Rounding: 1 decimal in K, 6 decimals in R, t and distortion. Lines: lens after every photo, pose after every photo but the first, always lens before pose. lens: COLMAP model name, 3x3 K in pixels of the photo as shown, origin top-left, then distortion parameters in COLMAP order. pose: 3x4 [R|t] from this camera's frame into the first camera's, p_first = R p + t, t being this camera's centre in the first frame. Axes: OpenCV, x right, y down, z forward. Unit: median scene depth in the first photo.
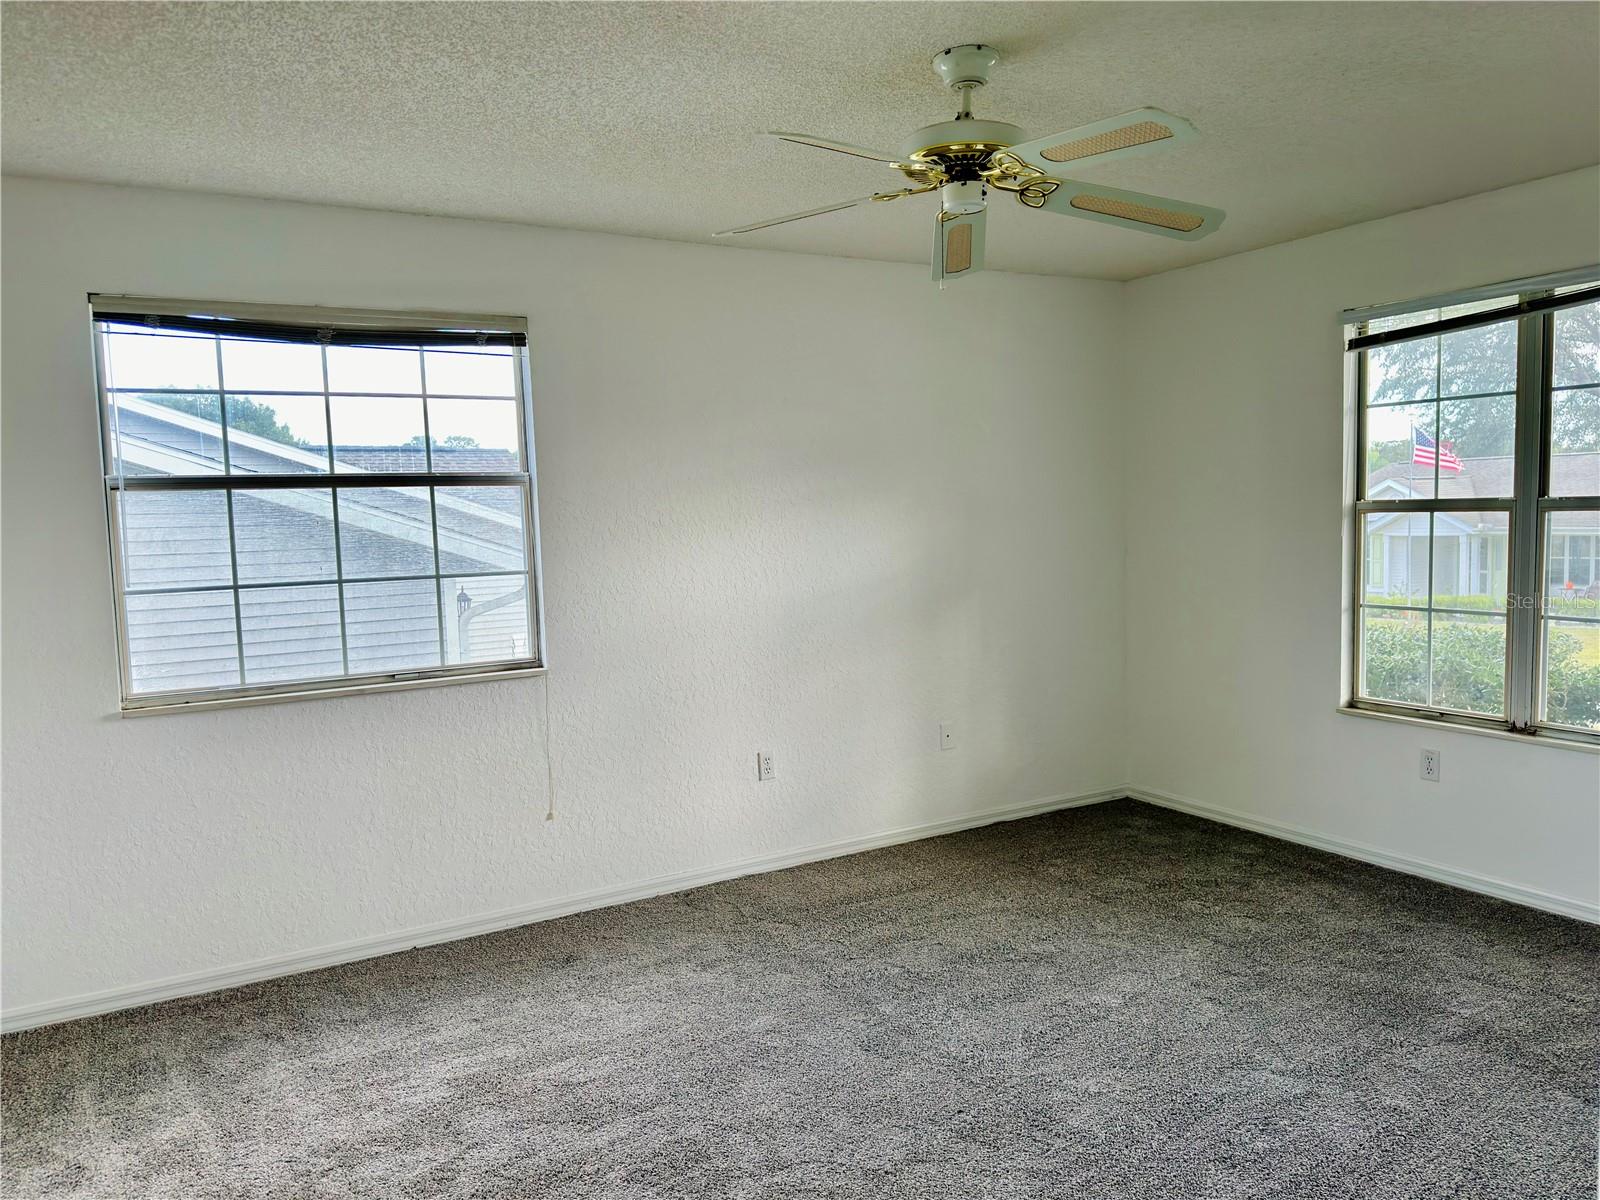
lens RADIAL K [[1128.7, 0, 813.4], [0, 1128.7, 592.5], [0, 0, 1]] dist [0.094372, 0.001073]
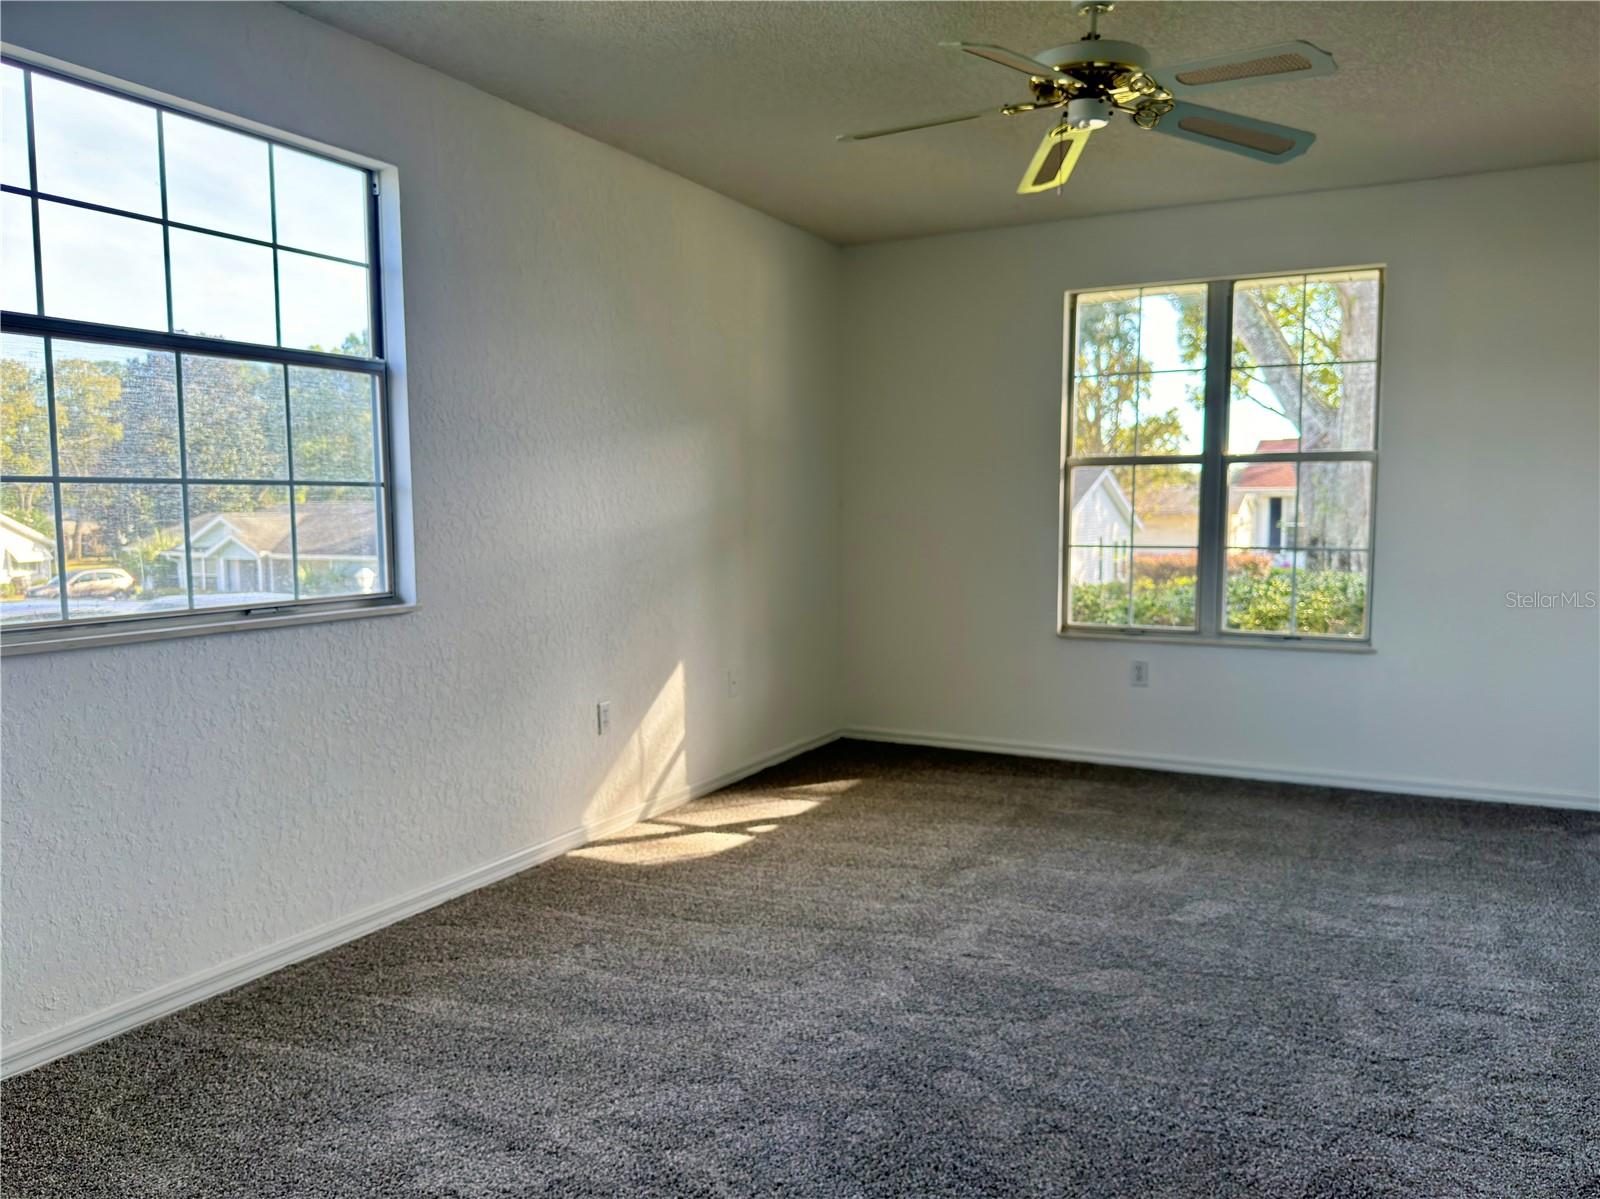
lens RADIAL K [[1128.7, 0, 807.2], [0, 1128.7, 602.7], [0, 0, 1]] dist [0.094372, 0.001073]
pose [[0.866139, -0.018454, 0.499462, -0.401751], [0.015054, 0.999828, 0.010835, 0.061381], [-0.499576, -0.001865, 0.866268, 0.154276]]
